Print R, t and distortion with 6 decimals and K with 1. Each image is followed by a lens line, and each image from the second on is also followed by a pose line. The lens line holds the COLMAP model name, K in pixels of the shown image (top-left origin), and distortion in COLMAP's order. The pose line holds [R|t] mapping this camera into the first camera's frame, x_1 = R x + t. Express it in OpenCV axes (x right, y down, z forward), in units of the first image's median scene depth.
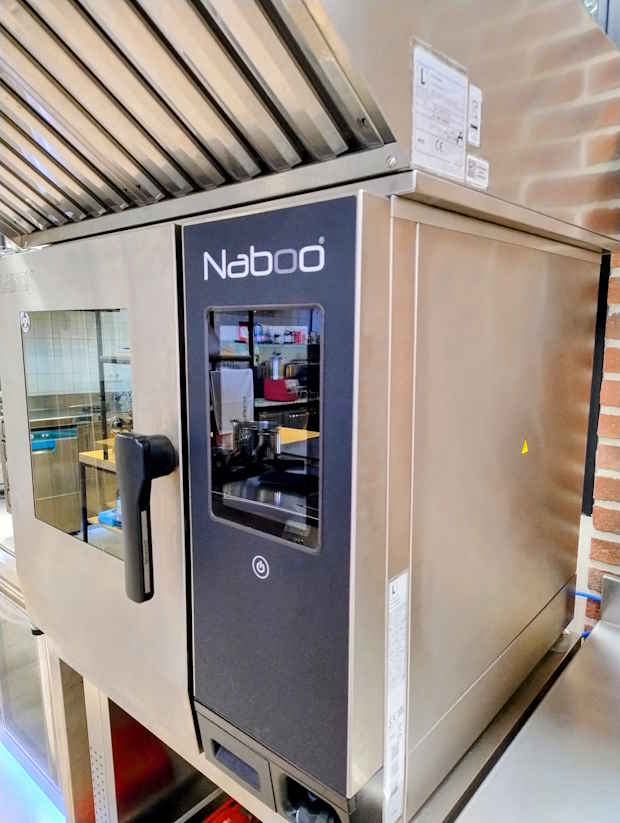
lens RADIAL K [[565.6, 0, 308.5], [0, 565.6, 415.5], [0, 0, 1]] dist [0.003753, -0.014677]
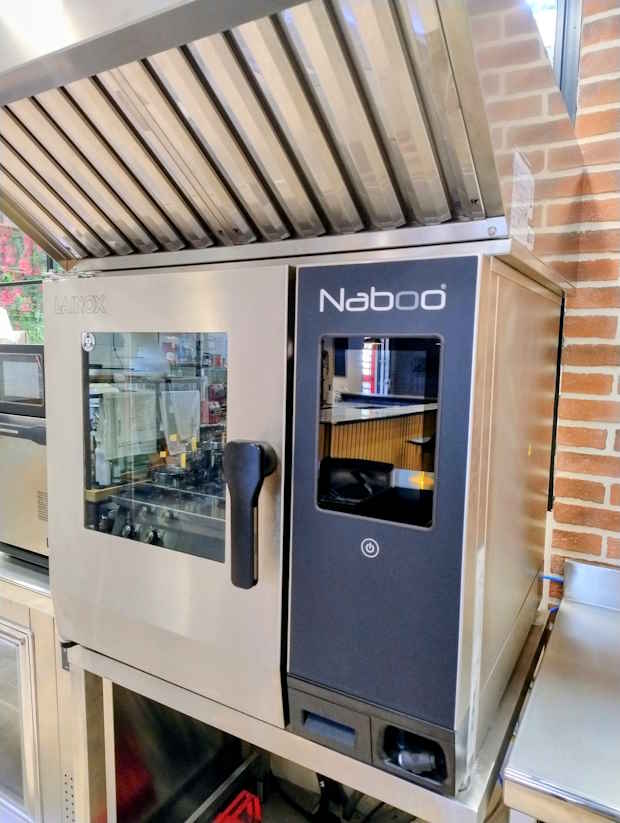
lens RADIAL K [[565.6, 0, 312.7], [0, 565.6, 408.4], [0, 0, 1]] dist [0.003753, -0.014677]
pose [[0.981316, -0.002066, 0.192392, -0.438195], [0.012612, 0.998483, -0.053604, 0.033568], [-0.191990, 0.055029, 0.979853, -0.179642]]
